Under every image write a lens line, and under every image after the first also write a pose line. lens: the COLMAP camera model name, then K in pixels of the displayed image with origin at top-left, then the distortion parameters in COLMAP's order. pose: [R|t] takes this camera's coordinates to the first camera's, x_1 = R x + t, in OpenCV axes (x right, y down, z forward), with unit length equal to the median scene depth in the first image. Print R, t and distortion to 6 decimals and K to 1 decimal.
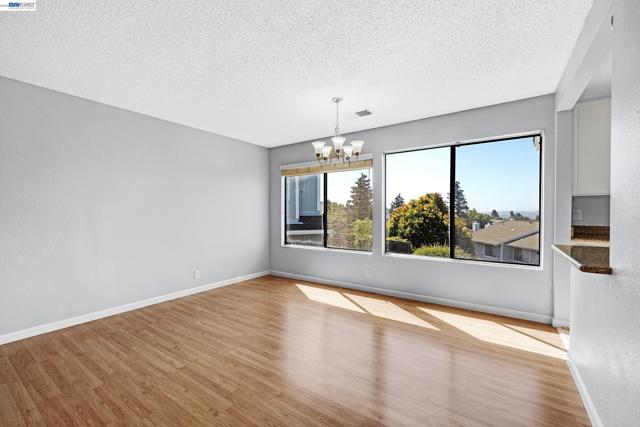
lens RADIAL K [[271.3, 0, 319.9], [0, 271.3, 212.3], [0, 0, 1]] dist [-0.000320, -0.000048]
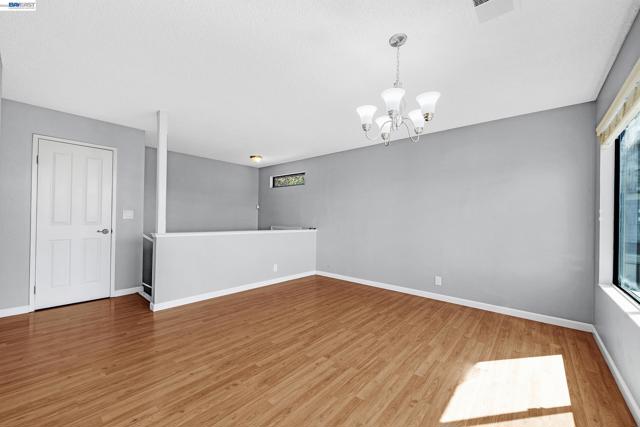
lens RADIAL K [[253.8, 0, 320.1], [0, 253.8, 217.0], [0, 0, 1]] dist [0.000450, 0.000016]
pose [[-0.112502, -0.006835, -0.993628, 0.700145], [-0.017604, 0.999833, -0.004884, 0.006224], [0.993496, 0.016942, -0.112604, 0.896498]]
